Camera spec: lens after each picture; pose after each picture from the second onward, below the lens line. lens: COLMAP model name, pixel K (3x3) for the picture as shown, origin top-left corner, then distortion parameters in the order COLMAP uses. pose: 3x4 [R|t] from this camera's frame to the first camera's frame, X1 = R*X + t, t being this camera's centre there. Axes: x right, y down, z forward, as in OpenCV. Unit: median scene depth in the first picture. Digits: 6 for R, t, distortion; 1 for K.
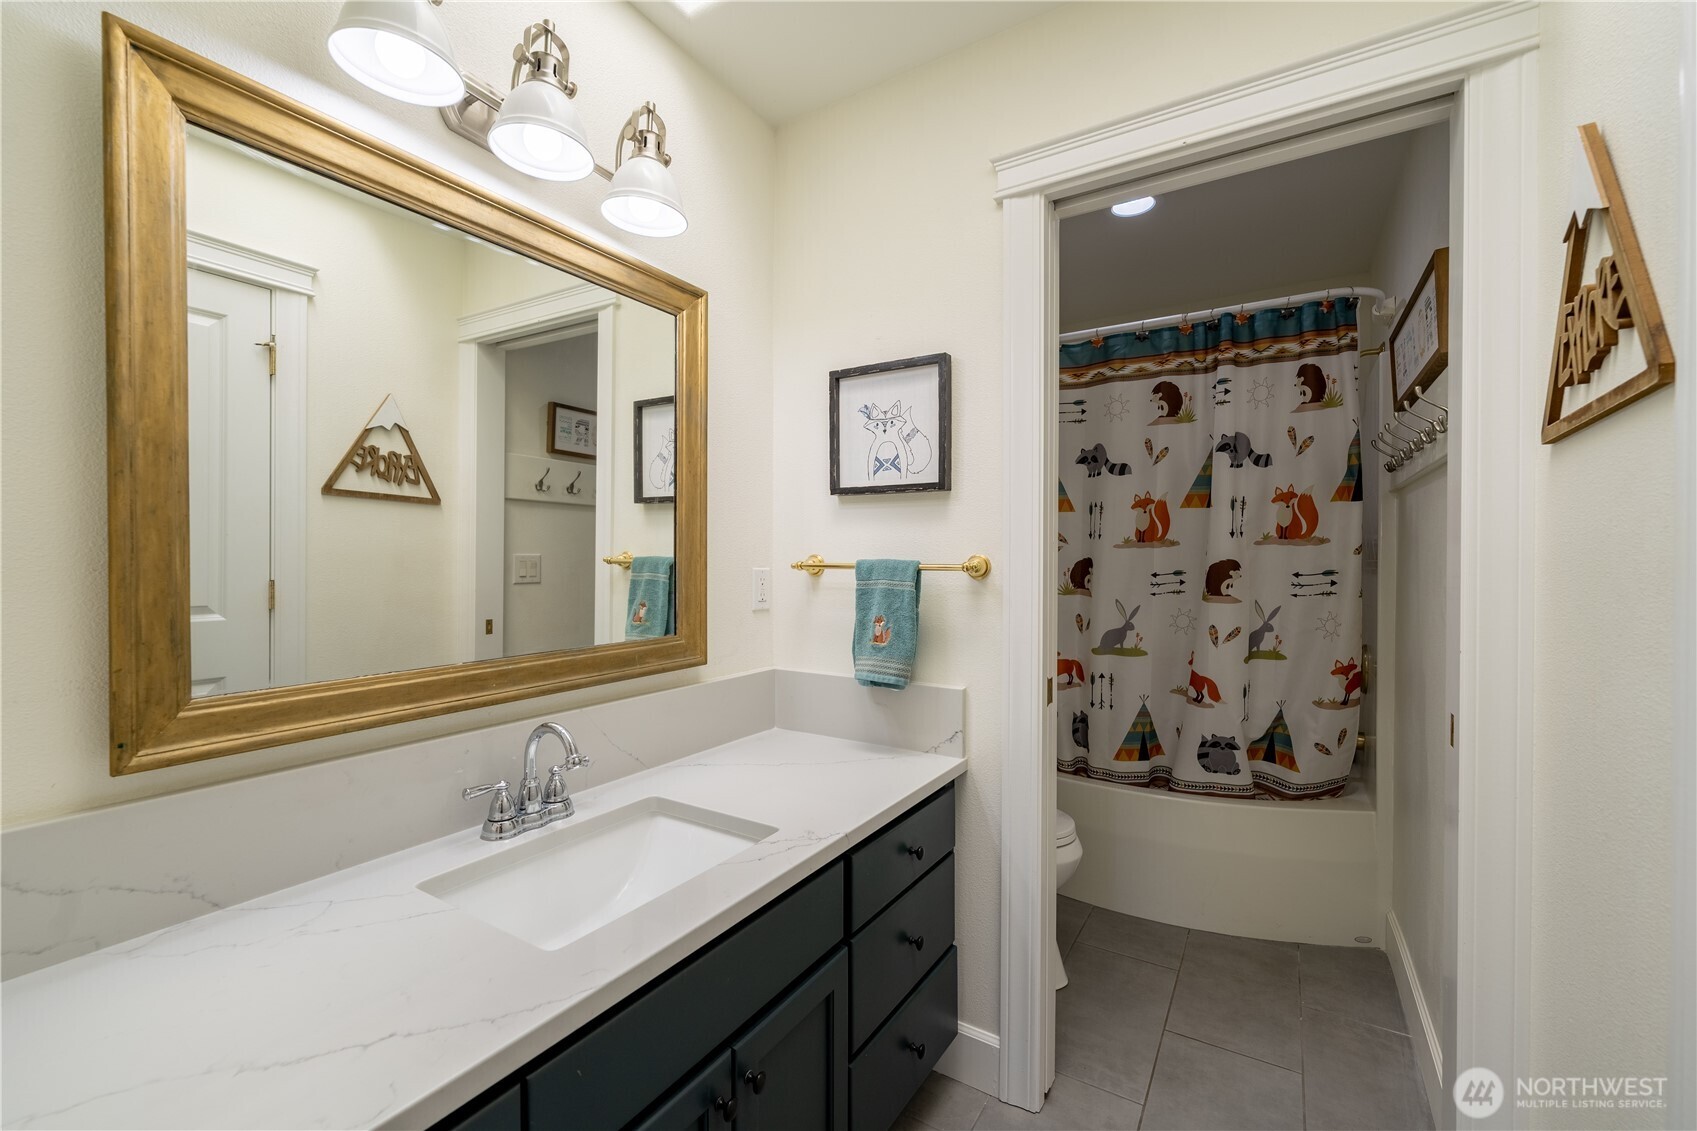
lens RADIAL K [[694.3, 0, 858.7], [0, 694.3, 558.6], [0, 0, 1]] dist [-0.004011, -0.000572]
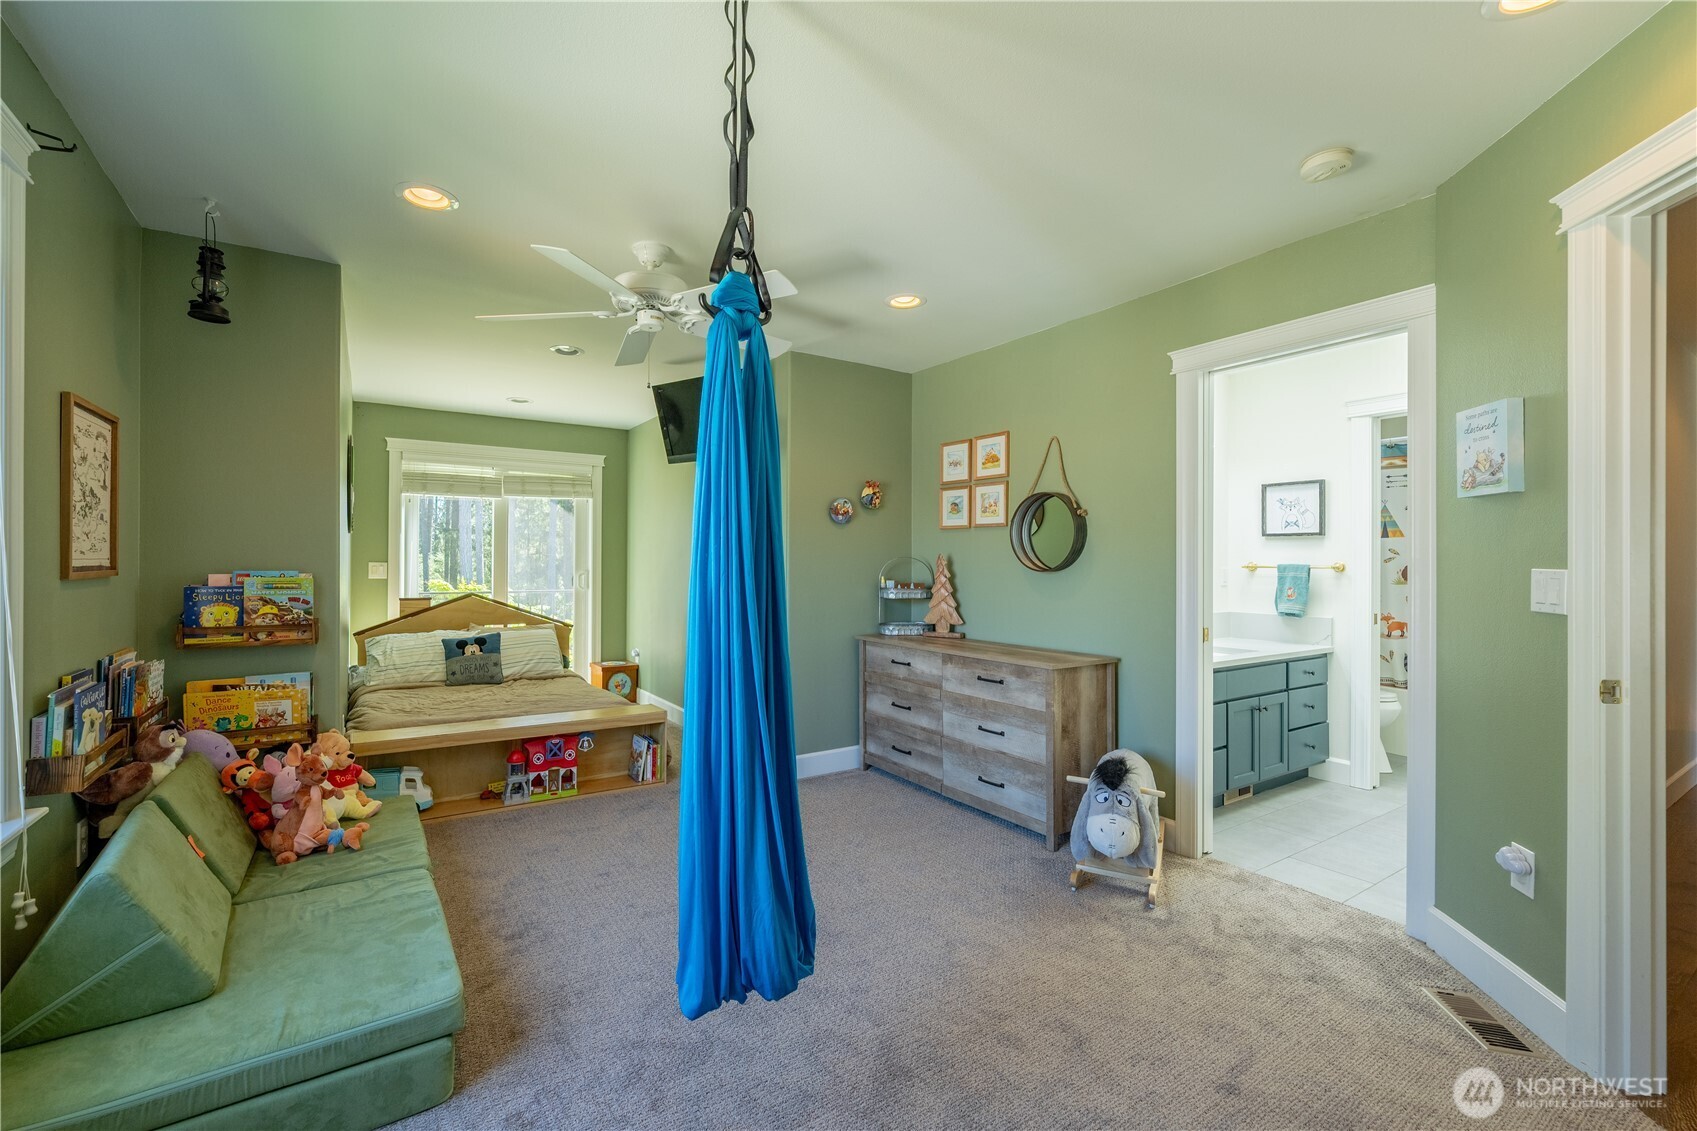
lens RADIAL K [[694.3, 0, 835.1], [0, 694.3, 563.8], [0, 0, 1]] dist [-0.004011, -0.000572]
pose [[0.925698, 0.005649, -0.378221, -0.519369], [-0.010787, 0.999876, -0.011465, 0.045014], [0.378110, 0.014693, 0.925644, -1.822768]]
